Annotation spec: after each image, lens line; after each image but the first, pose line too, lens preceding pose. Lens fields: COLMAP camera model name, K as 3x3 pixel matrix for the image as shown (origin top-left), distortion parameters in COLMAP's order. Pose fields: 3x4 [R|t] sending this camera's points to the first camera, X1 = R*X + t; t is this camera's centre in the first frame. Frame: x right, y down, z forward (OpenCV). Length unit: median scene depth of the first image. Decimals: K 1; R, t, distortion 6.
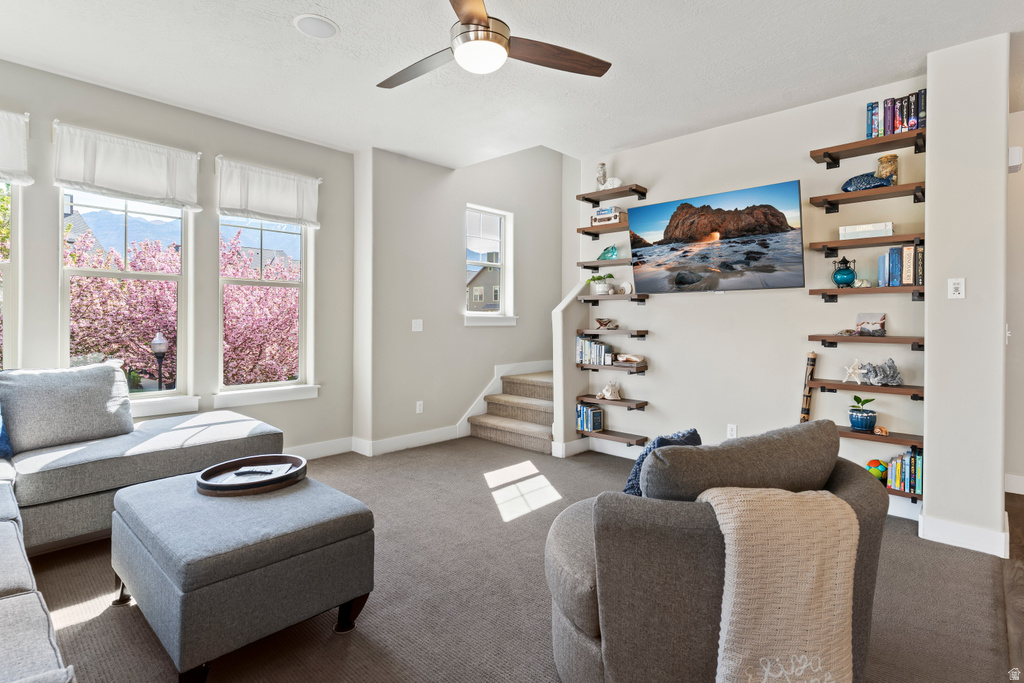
lens RADIAL K [[504.2, 0, 511.9], [0, 504.2, 321.3], [0, 0, 1]] dist [-0.000597, -0.000383]
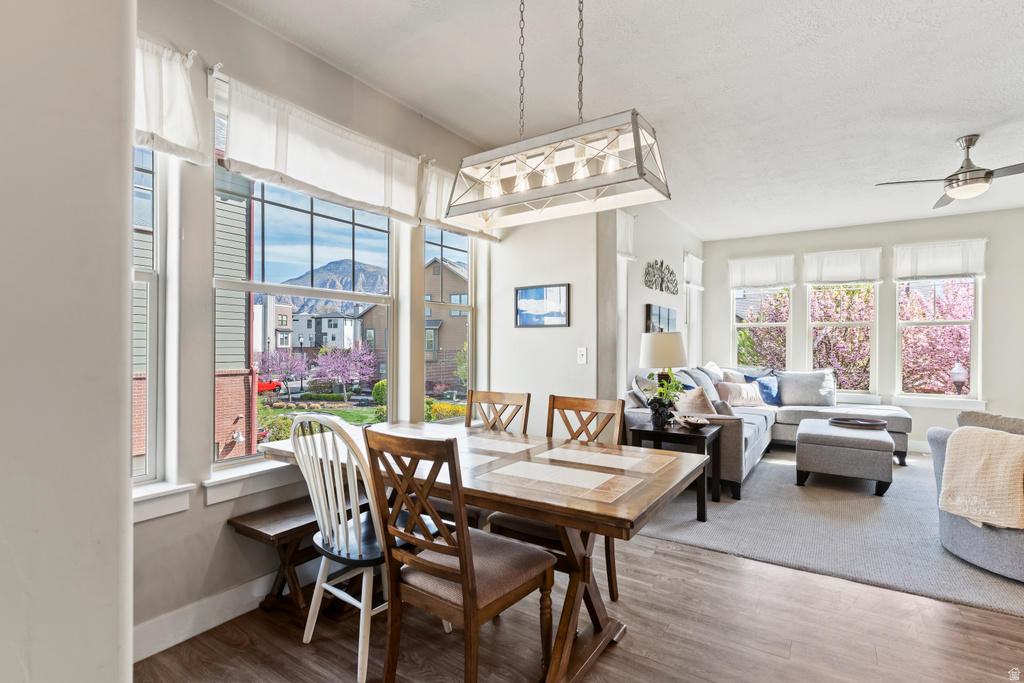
lens RADIAL K [[486.3, 0, 510.3], [0, 486.3, 347.1], [0, 0, 1]] dist [0.002153, 0.000256]
pose [[0.158952, -0.004713, -0.987275, 0.655191], [-0.007106, 0.999957, -0.005918, 0.007167], [0.987261, 0.007956, 0.158912, -0.384099]]
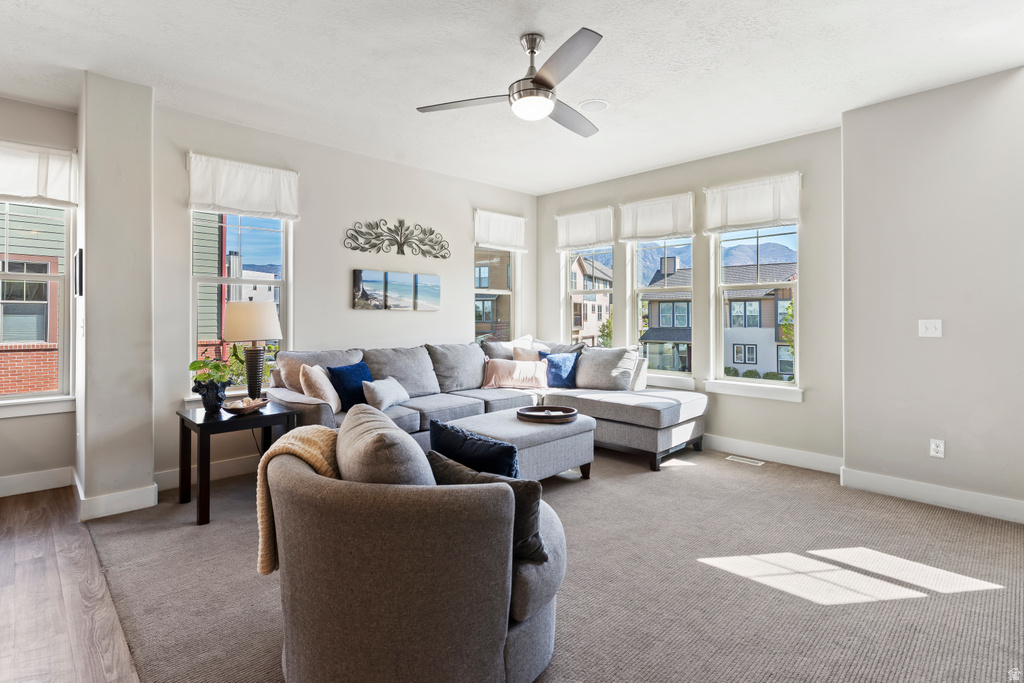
lens RADIAL K [[497.7, 0, 510.9], [0, 497.7, 312.8], [0, 0, 1]] dist [0.001405, 0.000025]
pose [[-0.041838, -0.015152, -0.999010, 0.590884], [-0.005243, 0.999875, -0.014945, 0.000125], [0.999111, 0.004613, -0.041912, 0.511400]]
